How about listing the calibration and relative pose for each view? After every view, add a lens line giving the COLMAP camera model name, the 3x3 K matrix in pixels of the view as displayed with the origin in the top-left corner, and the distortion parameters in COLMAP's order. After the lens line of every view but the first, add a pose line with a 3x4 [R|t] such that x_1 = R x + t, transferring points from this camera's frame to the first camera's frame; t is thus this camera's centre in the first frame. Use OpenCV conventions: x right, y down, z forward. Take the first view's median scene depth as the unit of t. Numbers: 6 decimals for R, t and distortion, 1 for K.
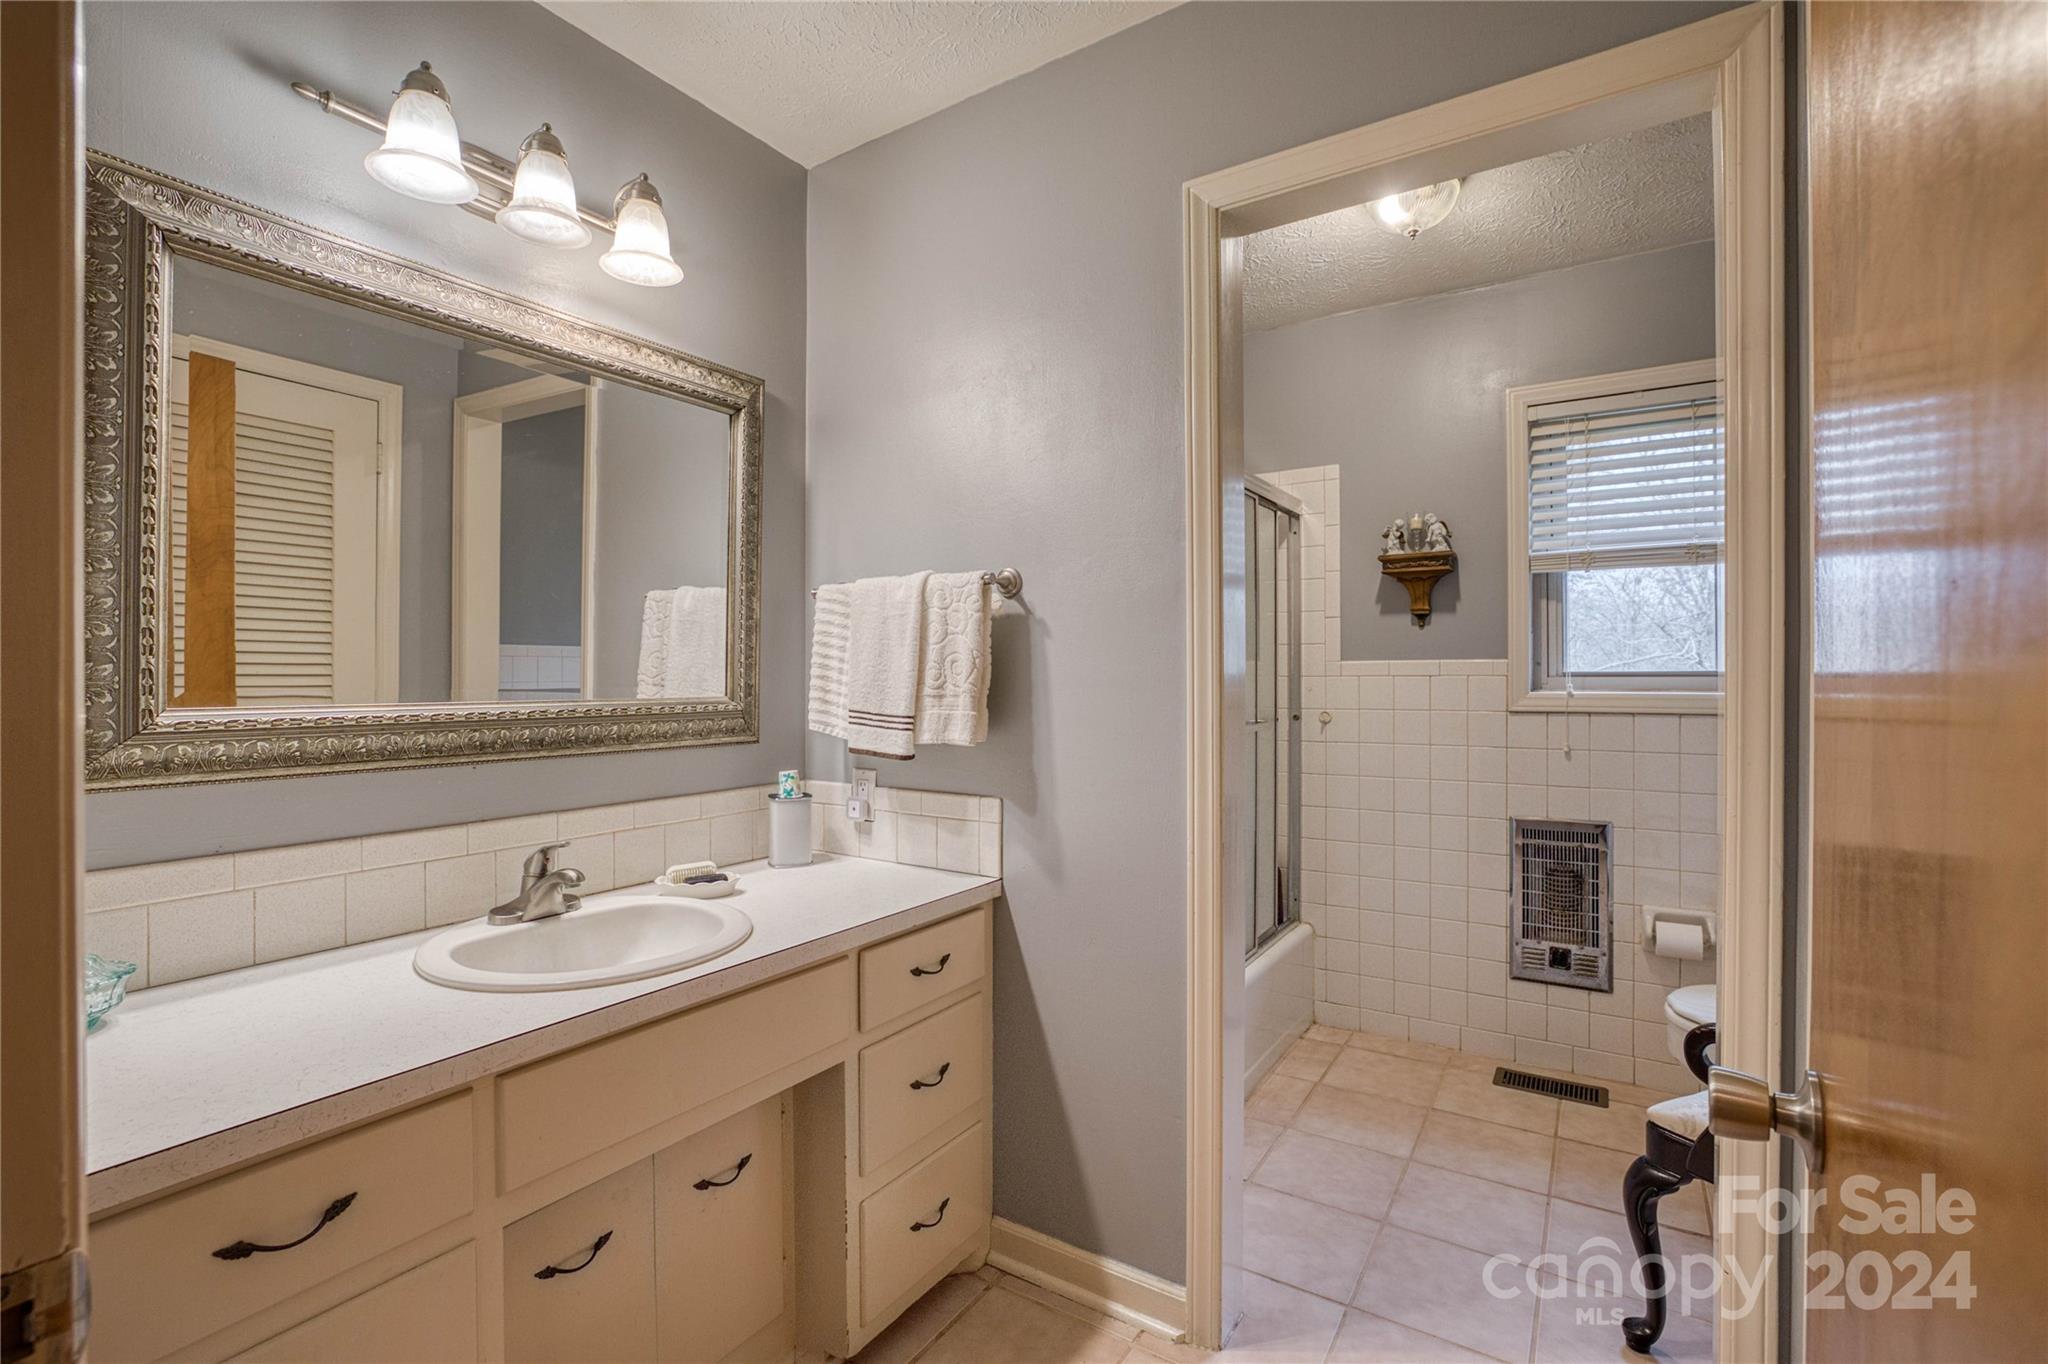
lens RADIAL K [[887.0, 0, 1014.2], [0, 887.0, 679.7], [0, 0, 1]] dist [-0.012612, 0.000353]
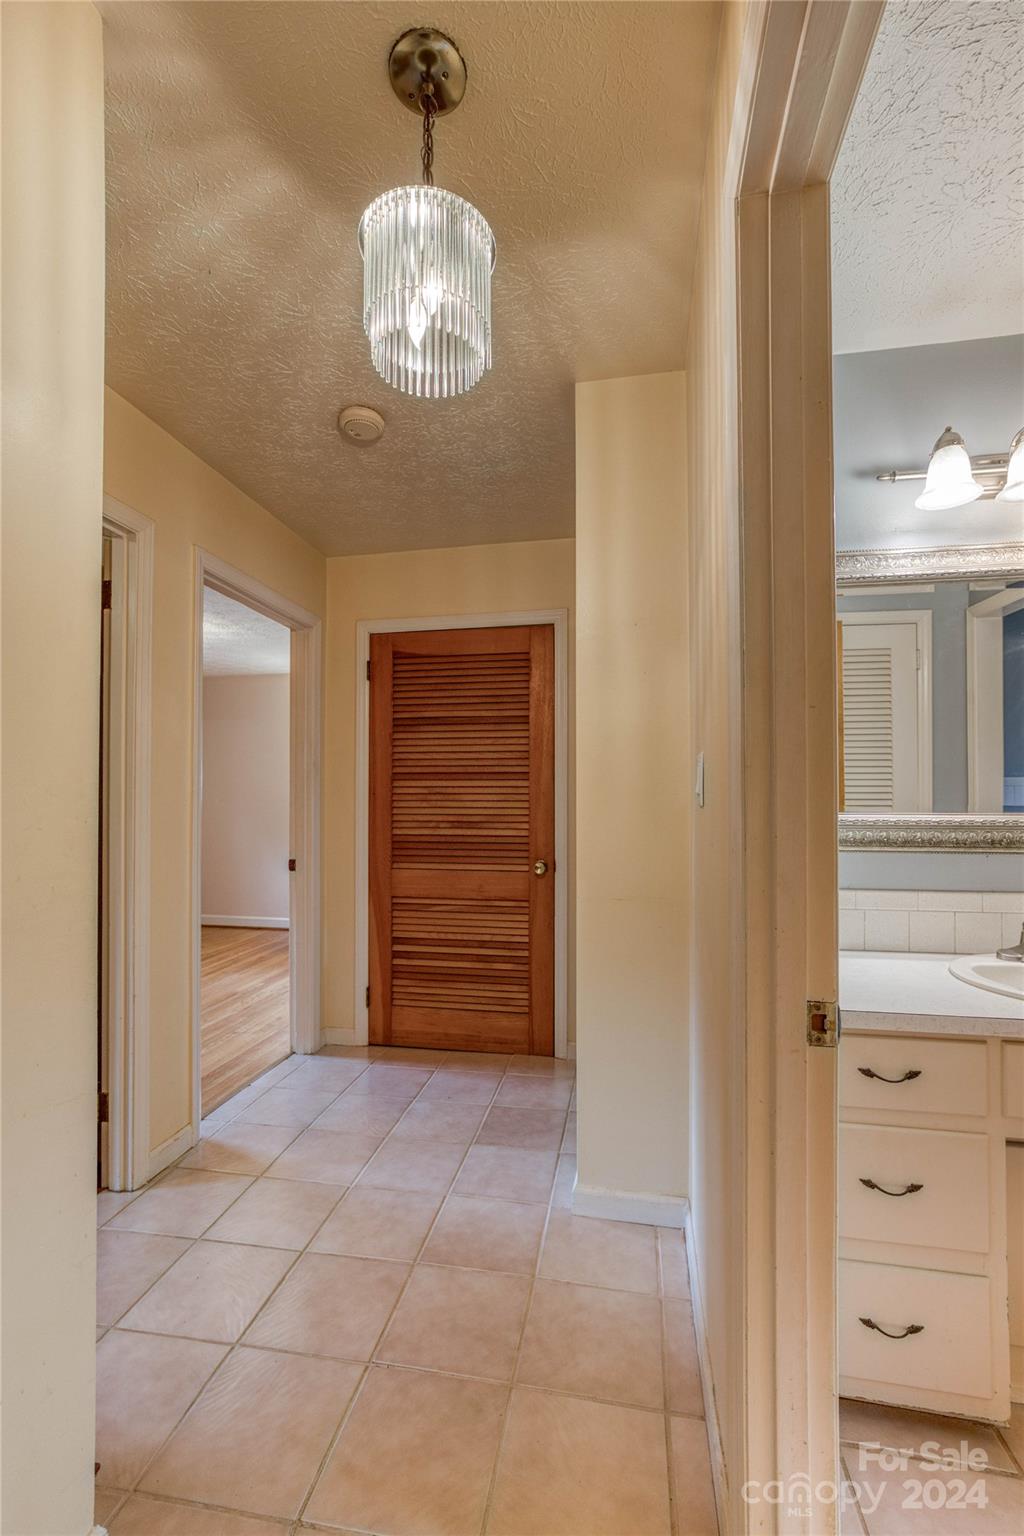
lens RADIAL K [[665.2, 0, 506.2], [0, 665.2, 780.8], [0, 0, 1]] dist [-0.012612, 0.000353]
pose [[0.383560, -0.017481, -0.923350, 0.149185], [-0.003950, 0.999781, -0.020569, -0.005331], [0.923508, 0.011537, 0.383407, -0.245159]]
